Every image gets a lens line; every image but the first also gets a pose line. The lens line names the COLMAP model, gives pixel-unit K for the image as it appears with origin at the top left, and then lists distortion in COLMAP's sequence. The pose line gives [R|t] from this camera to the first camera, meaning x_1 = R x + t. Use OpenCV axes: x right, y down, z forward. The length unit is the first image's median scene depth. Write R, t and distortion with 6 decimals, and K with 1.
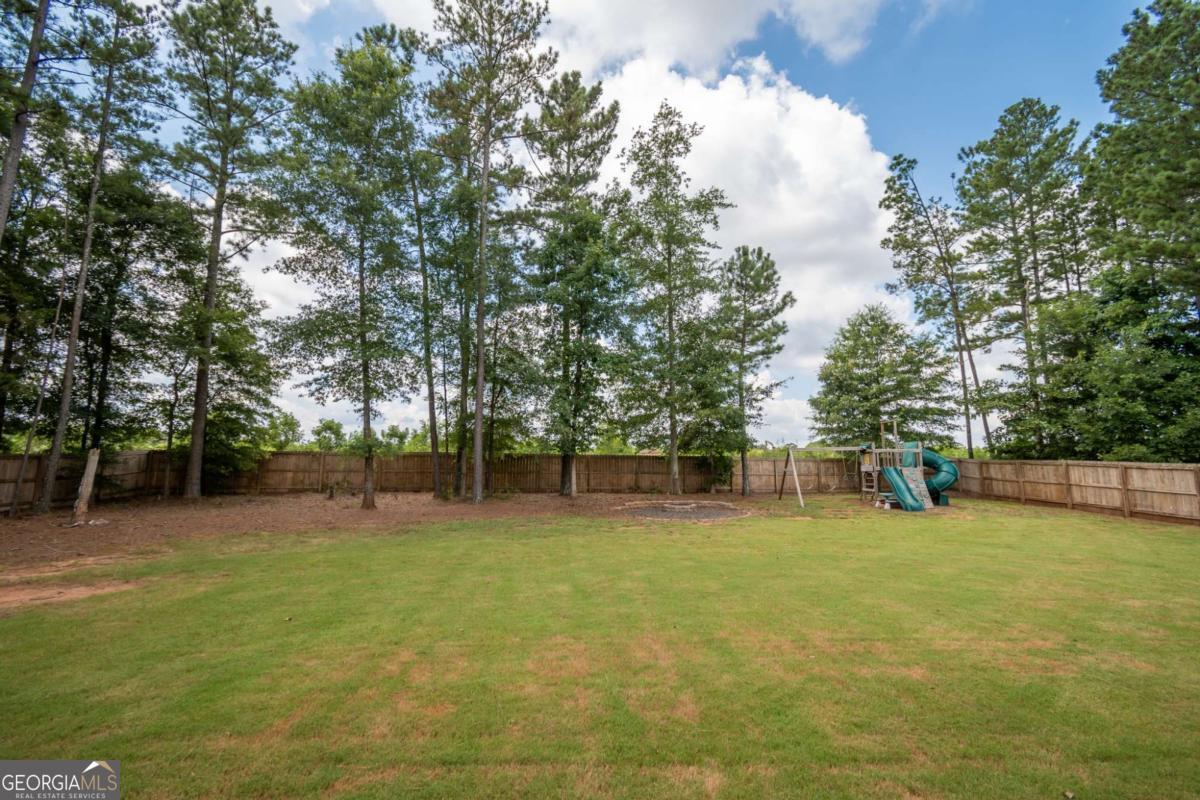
lens RADIAL K [[530.4, 0, 599.3], [0, 530.4, 401.1], [0, 0, 1]] dist [0.003060, -0.003183]
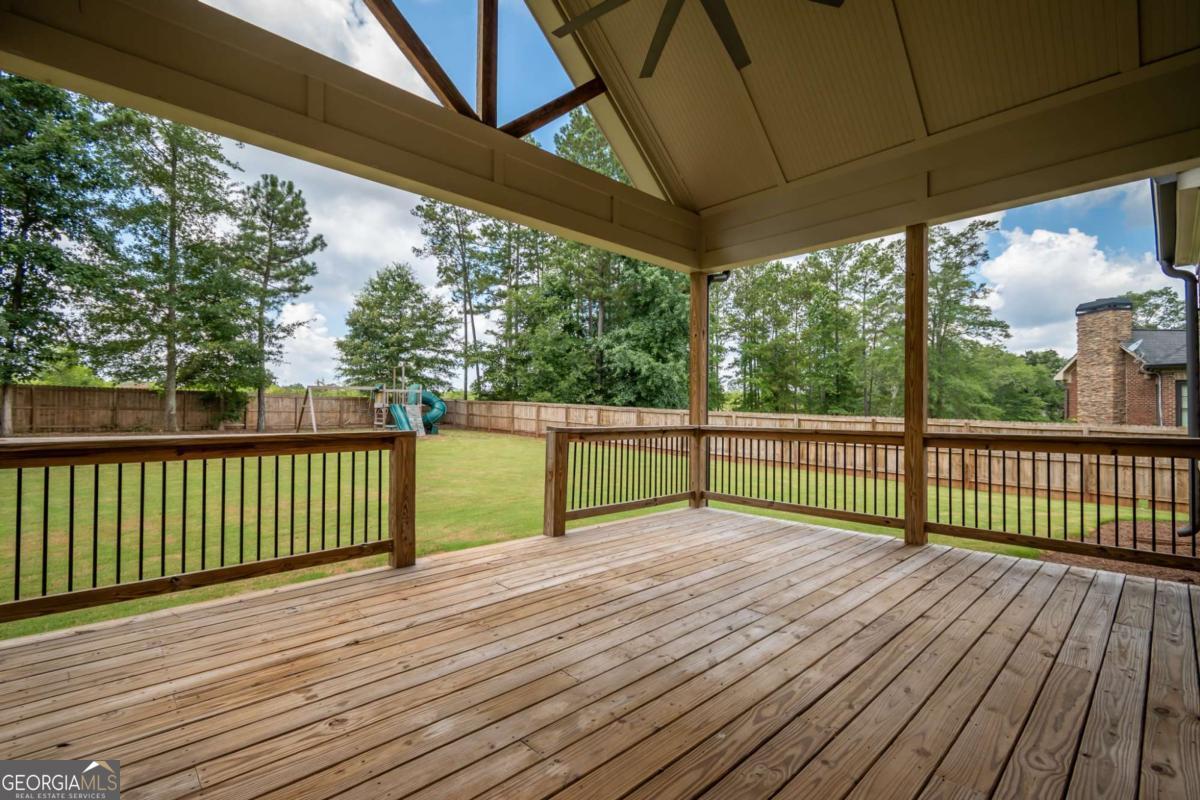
lens RADIAL K [[530.4, 0, 596.8], [0, 530.4, 402.0], [0, 0, 1]] dist [0.003060, -0.003183]
pose [[0.687866, 0.016376, 0.725653, -0.014531], [-0.096326, 0.992962, 0.068901, -0.007210], [-0.719418, -0.117294, 0.684602, -0.131065]]
